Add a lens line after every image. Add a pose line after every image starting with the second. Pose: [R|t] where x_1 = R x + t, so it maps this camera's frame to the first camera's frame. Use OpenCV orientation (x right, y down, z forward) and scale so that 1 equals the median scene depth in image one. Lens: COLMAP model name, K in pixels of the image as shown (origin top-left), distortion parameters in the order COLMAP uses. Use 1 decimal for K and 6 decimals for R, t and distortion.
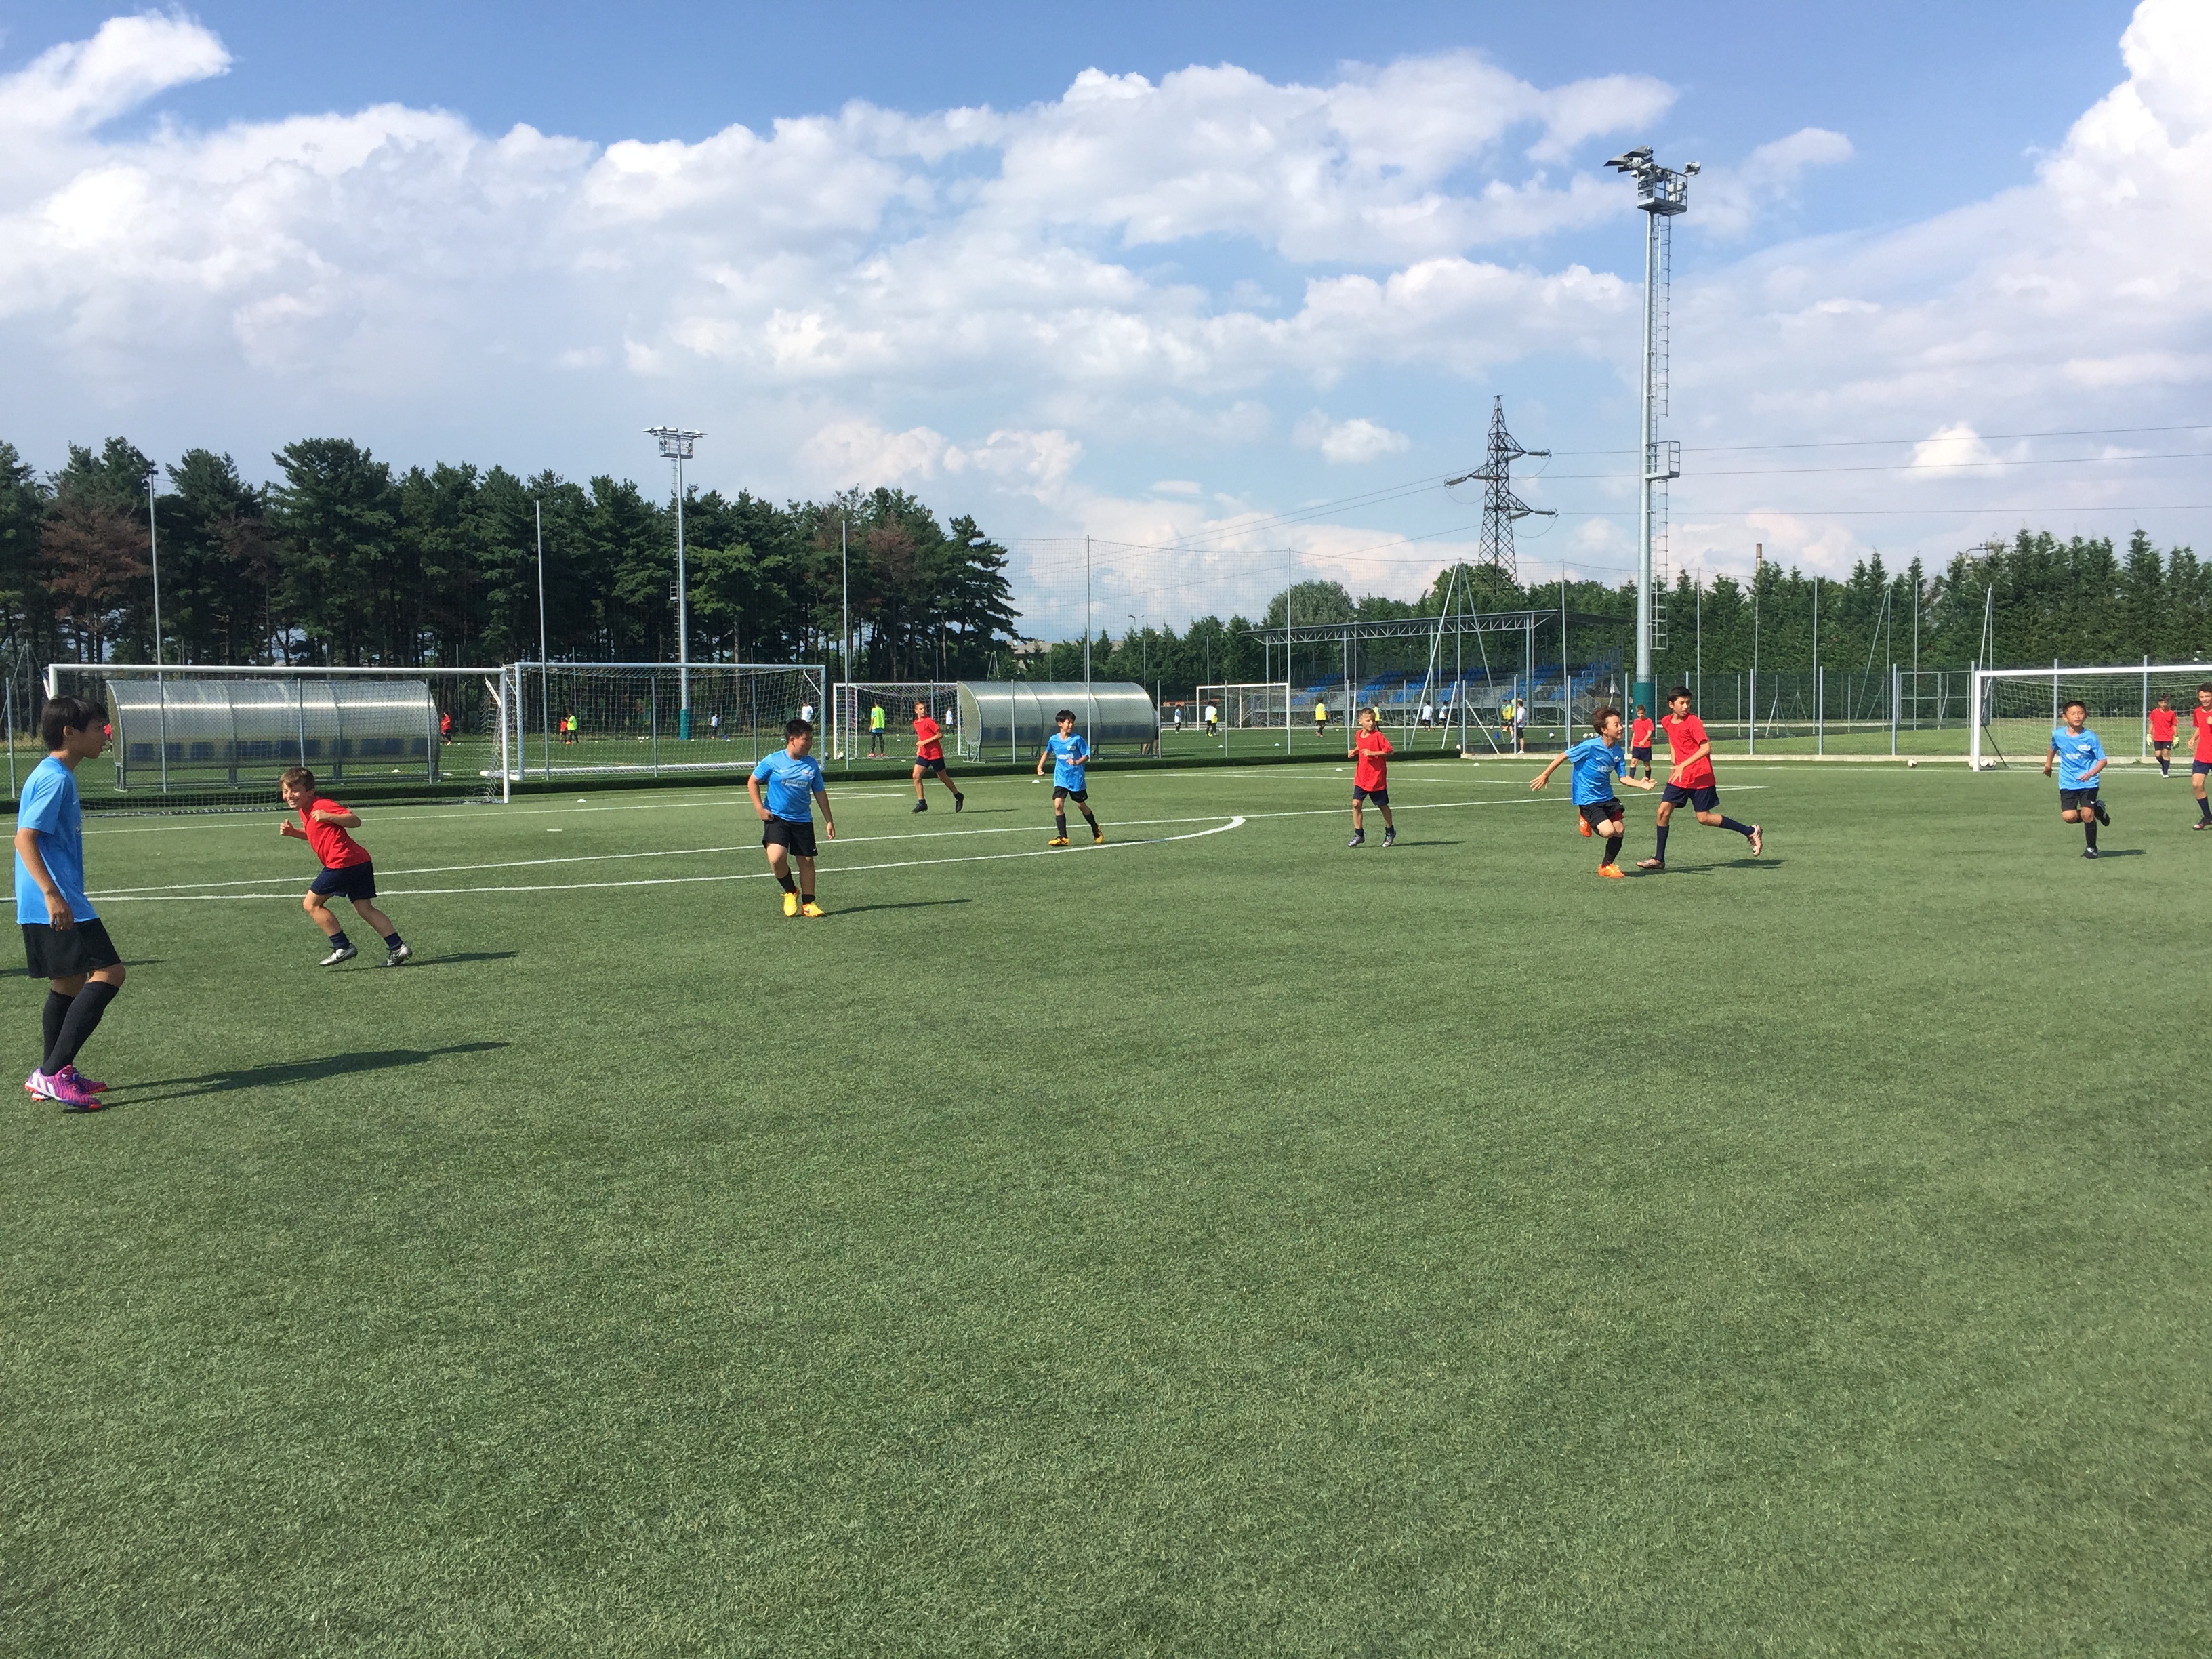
lens RADIAL K [[2047.6, 0, 1105.5], [0, 2047.6, 843.2], [0, 0, 1]] dist [0.080584, -0.123113]
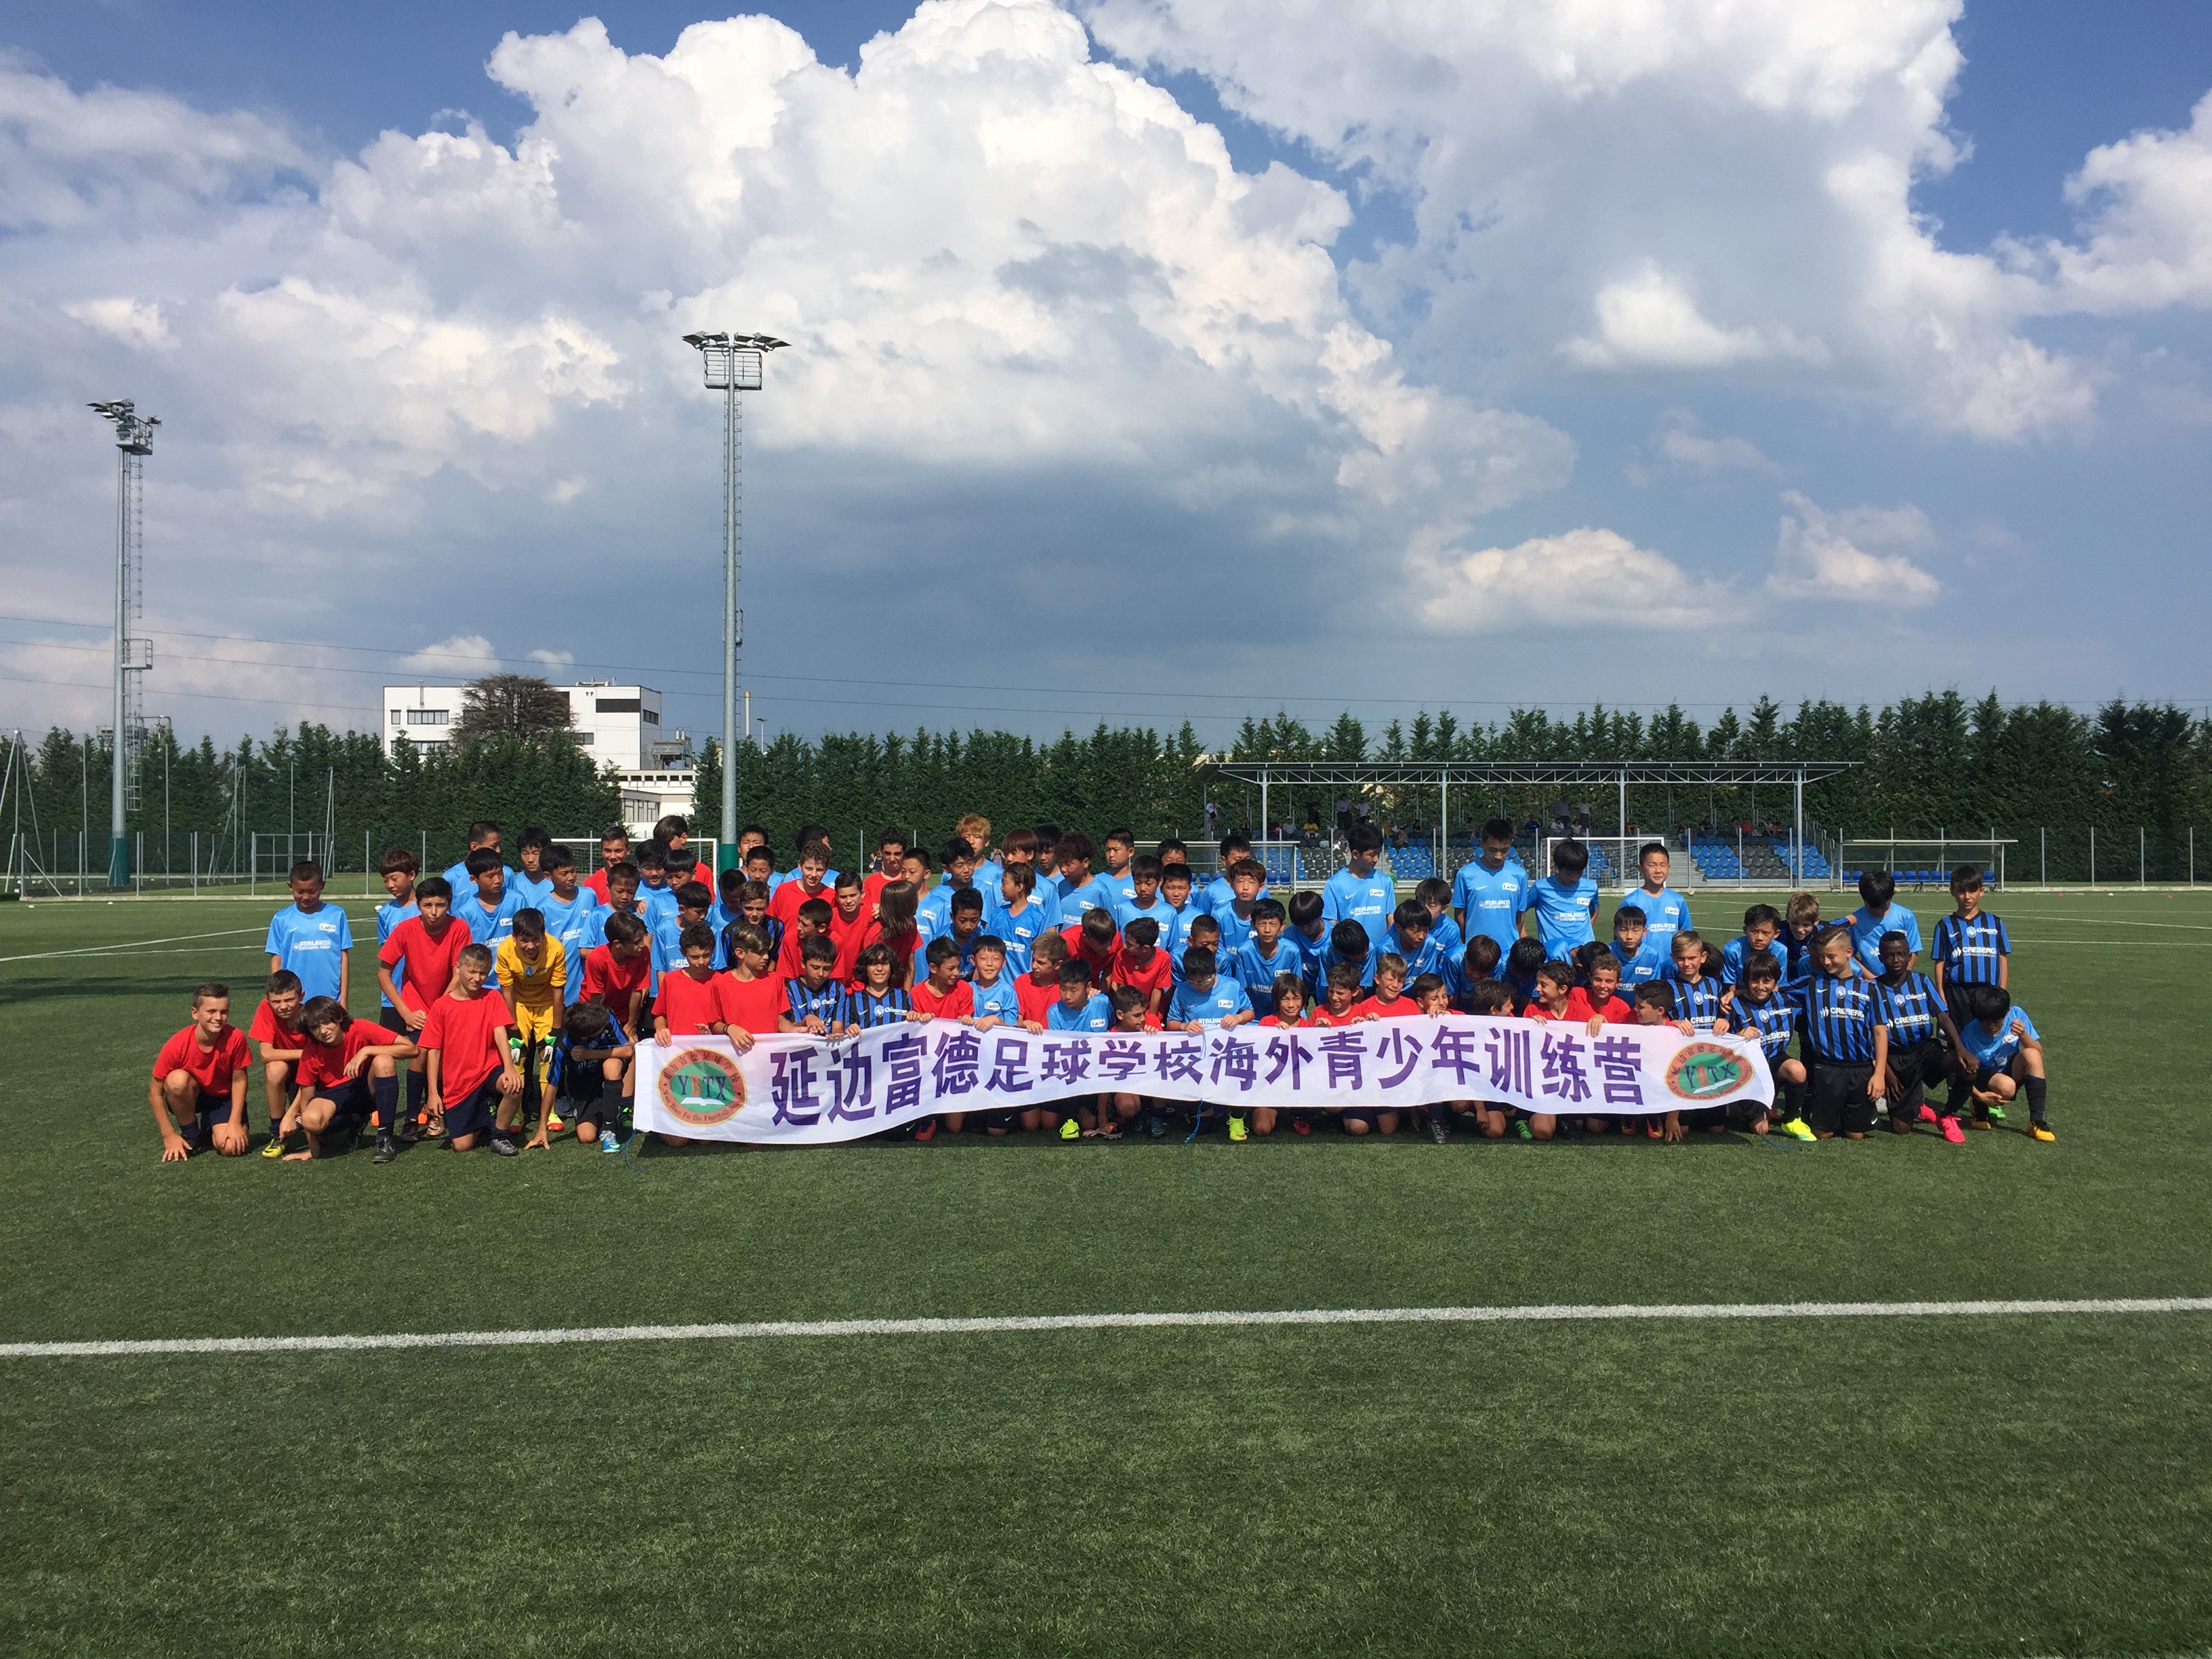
lens RADIAL K [[2047.6, 0, 1173.9], [0, 2047.6, 704.4], [0, 0, 1]] dist [0.080584, -0.123113]
pose [[0.581675, 0.077104, 0.809759, -0.297535], [0.040081, 0.991571, -0.123207, 0.013851], [-0.812433, 0.104122, 0.573682, -0.152402]]
